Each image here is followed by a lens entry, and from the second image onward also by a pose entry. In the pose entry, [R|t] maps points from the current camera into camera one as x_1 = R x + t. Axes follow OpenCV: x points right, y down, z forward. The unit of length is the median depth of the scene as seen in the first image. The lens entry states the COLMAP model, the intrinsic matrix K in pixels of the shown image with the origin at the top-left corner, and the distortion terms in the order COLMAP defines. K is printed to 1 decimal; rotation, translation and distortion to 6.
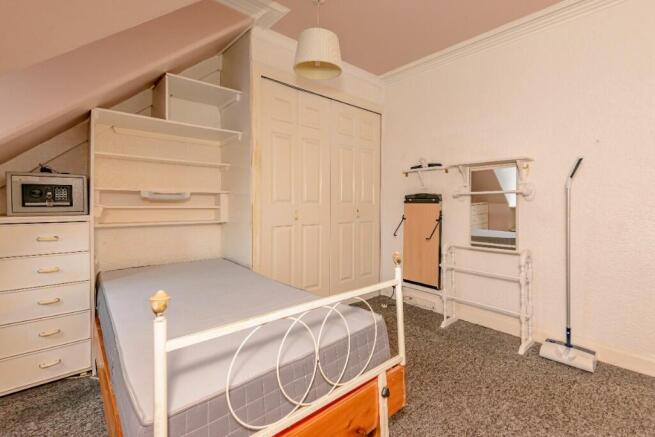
lens RADIAL K [[302.4, 0, 328.5], [0, 302.4, 202.8], [0, 0, 1]] dist [-0.001958, -0.000513]
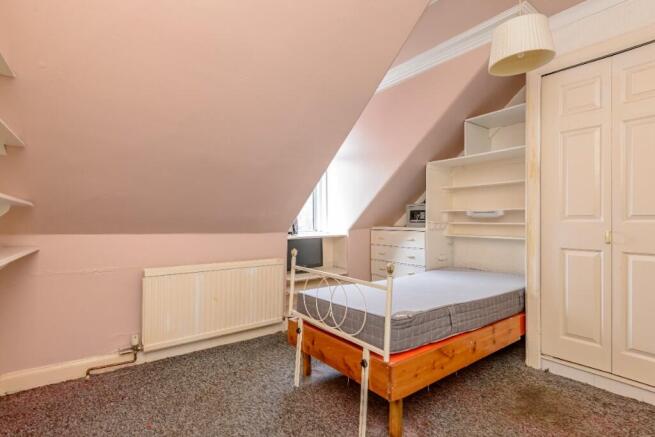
lens RADIAL K [[310.9, 0, 327.5], [0, 310.9, 218.5], [0, 0, 1]] dist [-0.000728, -0.000091]
pose [[-0.071158, -0.002486, -0.997462, 0.756271], [0.006379, 0.999975, -0.002948, -0.005954], [0.997445, -0.006572, -0.071141, 0.452285]]
